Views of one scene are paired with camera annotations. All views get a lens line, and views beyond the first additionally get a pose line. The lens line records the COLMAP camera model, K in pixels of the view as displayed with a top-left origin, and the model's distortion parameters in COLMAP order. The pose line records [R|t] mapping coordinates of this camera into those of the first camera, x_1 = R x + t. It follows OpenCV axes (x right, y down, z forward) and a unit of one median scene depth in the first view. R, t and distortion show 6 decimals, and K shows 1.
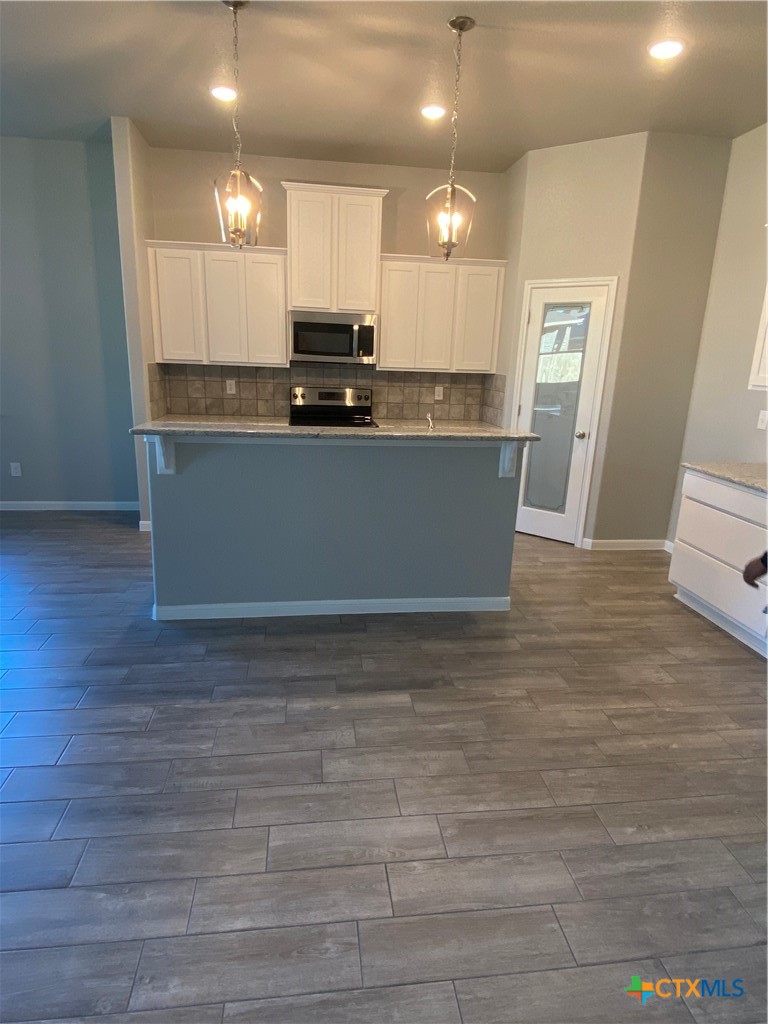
lens RADIAL K [[591.7, 0, 389.2], [0, 591.7, 519.2], [0, 0, 1]] dist [0.029811, -0.007634]
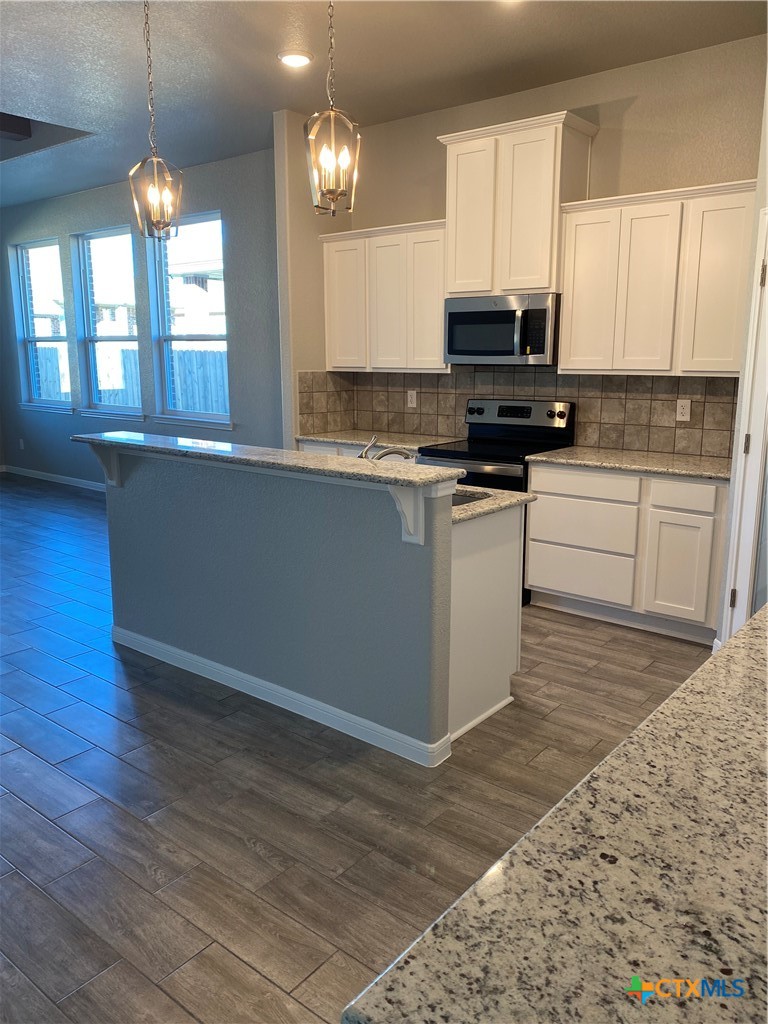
lens RADIAL K [[792.1, 0, 376.2], [0, 792.1, 508.0], [0, 0, 1]] dist [0.010106, -0.004810]
pose [[0.681598, 0.103623, -0.724352, 0.508688], [-0.166856, 0.985852, -0.015975, -0.057301], [0.712449, 0.131751, 0.689245, 0.271172]]
